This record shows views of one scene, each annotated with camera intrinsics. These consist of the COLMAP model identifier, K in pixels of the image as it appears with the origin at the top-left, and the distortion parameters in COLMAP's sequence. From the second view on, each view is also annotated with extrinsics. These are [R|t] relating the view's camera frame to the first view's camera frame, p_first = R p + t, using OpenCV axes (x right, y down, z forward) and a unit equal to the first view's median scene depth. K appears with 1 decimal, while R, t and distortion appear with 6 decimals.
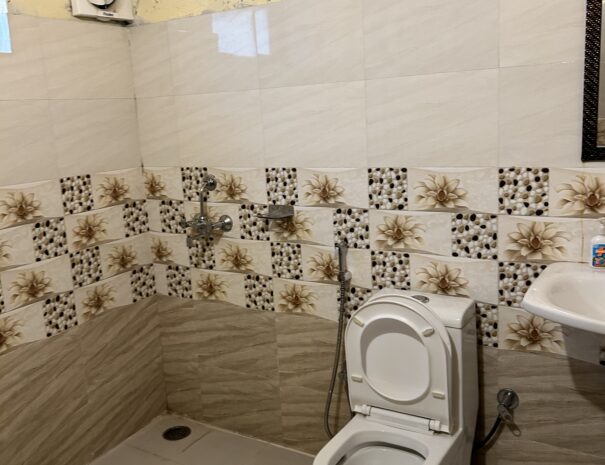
lens RADIAL K [[608.7, 0, 300.2], [0, 608.7, 228.7], [0, 0, 1]] dist [0.023568, 0.000000]
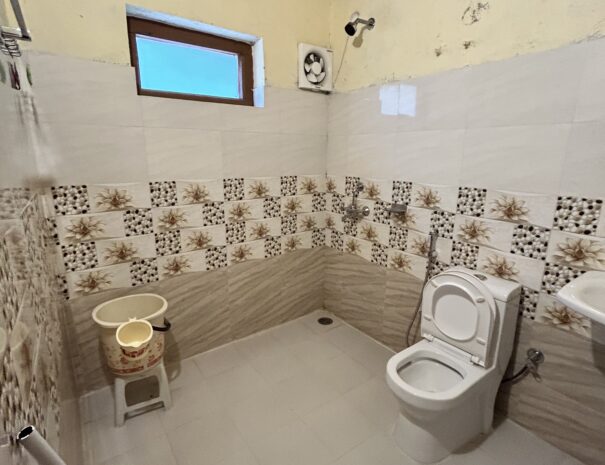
lens RADIAL K [[325.0, 0, 304.4], [0, 325.0, 234.4], [0, 0, 1]] dist [-0.012926, 0.007394]
pose [[0.922511, 0.152122, -0.354729, 0.057501], [-0.128694, 0.987693, 0.088881, -0.003858], [0.363884, -0.036342, 0.930735, 0.089087]]
